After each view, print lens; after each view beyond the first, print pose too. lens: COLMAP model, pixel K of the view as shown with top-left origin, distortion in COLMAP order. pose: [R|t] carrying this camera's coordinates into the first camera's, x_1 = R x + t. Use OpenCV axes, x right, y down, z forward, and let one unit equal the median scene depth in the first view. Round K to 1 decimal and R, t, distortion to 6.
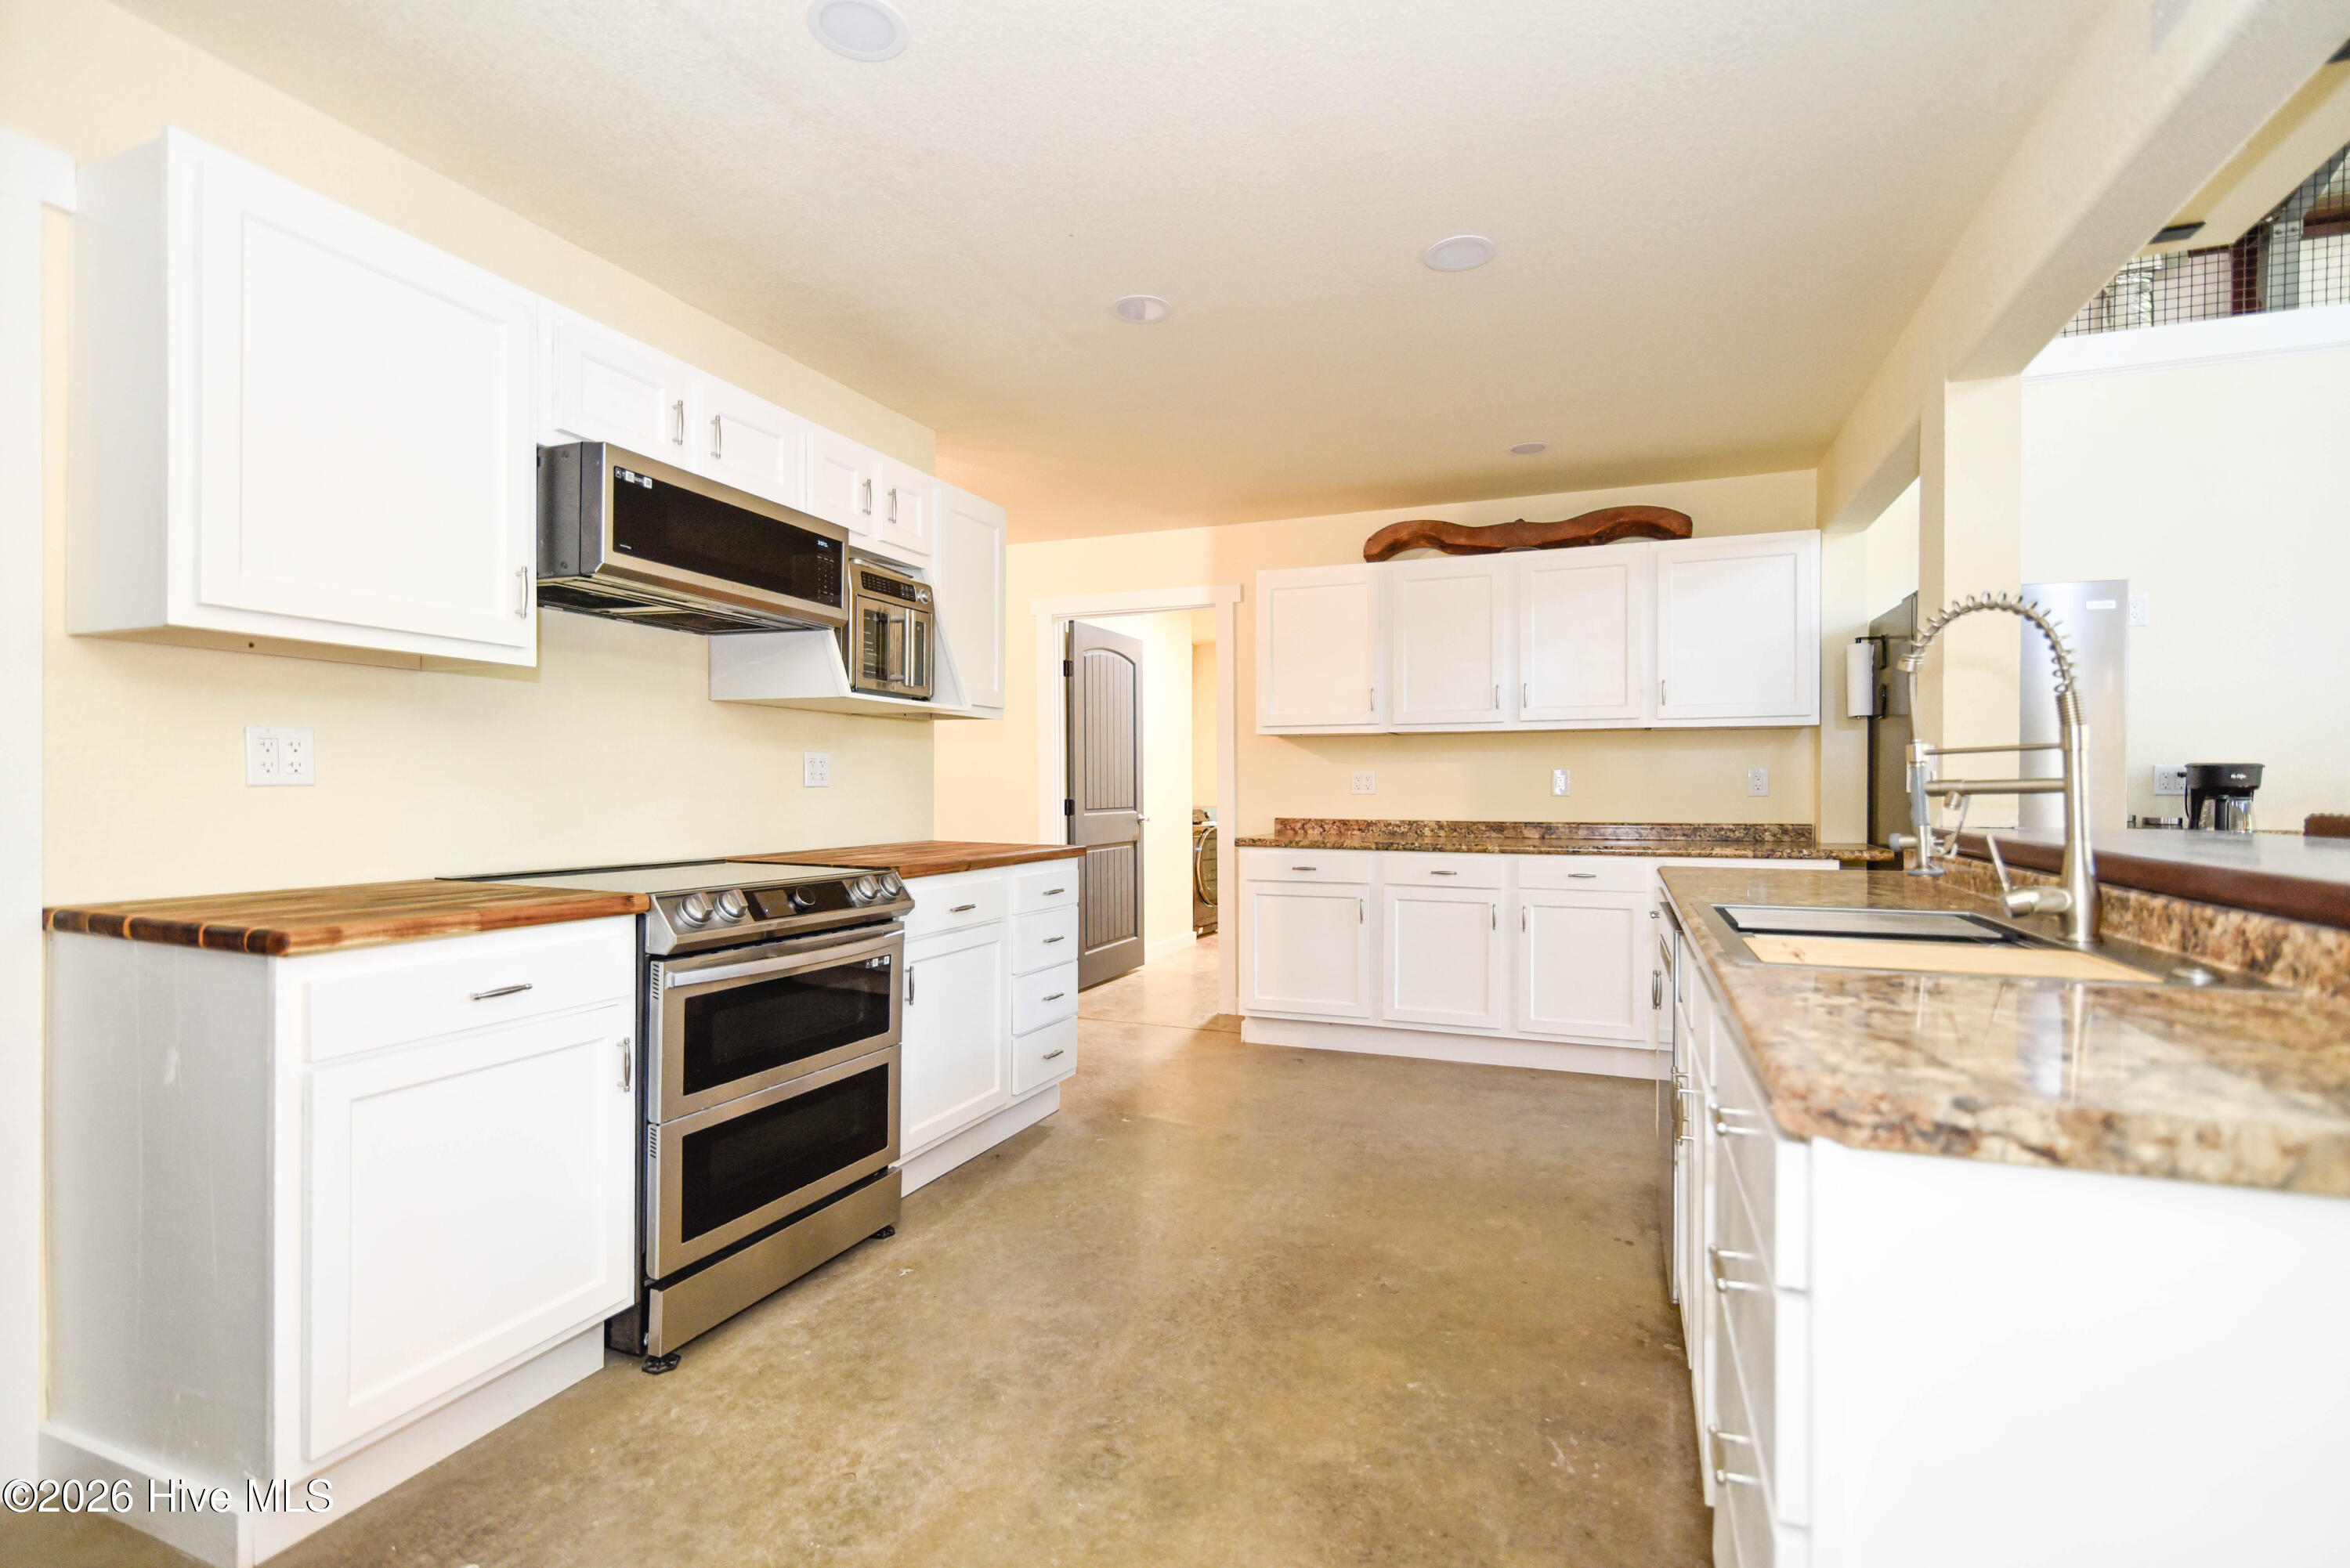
lens RADIAL K [[1078.2, 0, 1169.6], [0, 1078.2, 771.5], [0, 0, 1]] dist [-0.004996, 0.001751]
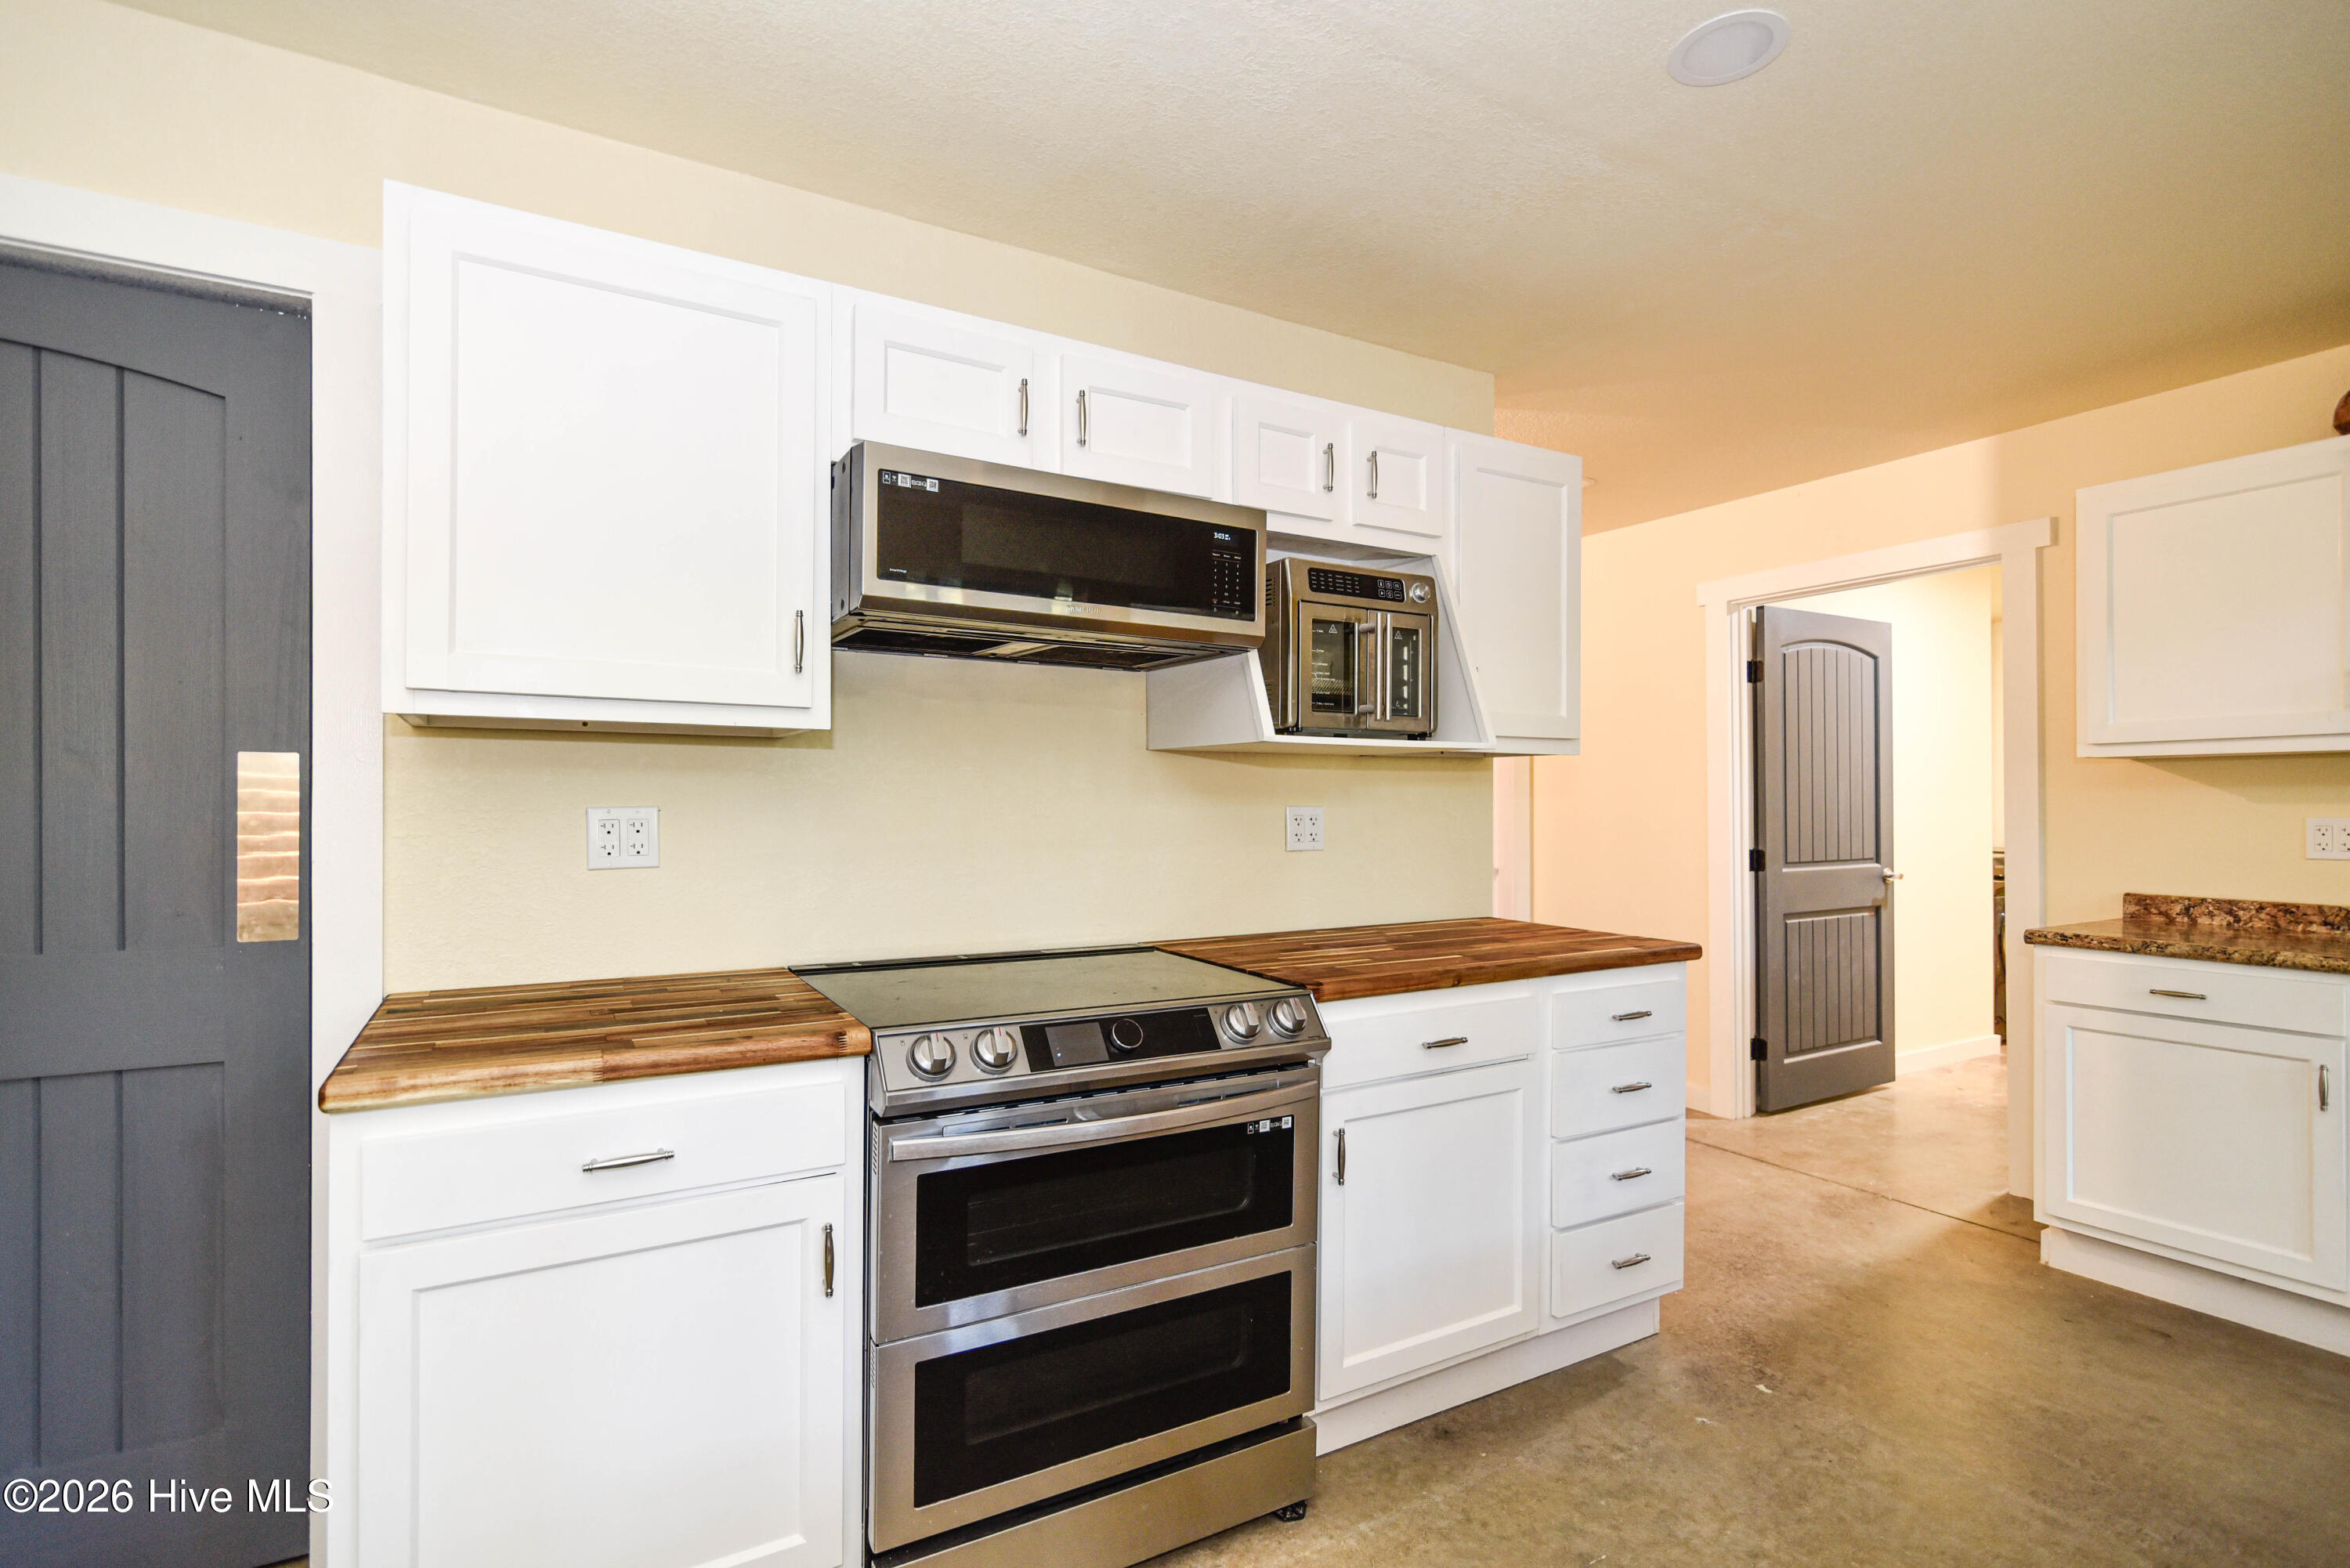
lens RADIAL K [[1078.2, 0, 1157.2], [0, 1078.2, 795.6], [0, 0, 1]] dist [-0.004996, 0.001751]
pose [[0.782925, -0.005171, -0.622095, 0.084729], [0.007713, 0.999969, 0.001395, -0.029578], [0.622069, -0.005890, 0.782940, 0.330905]]
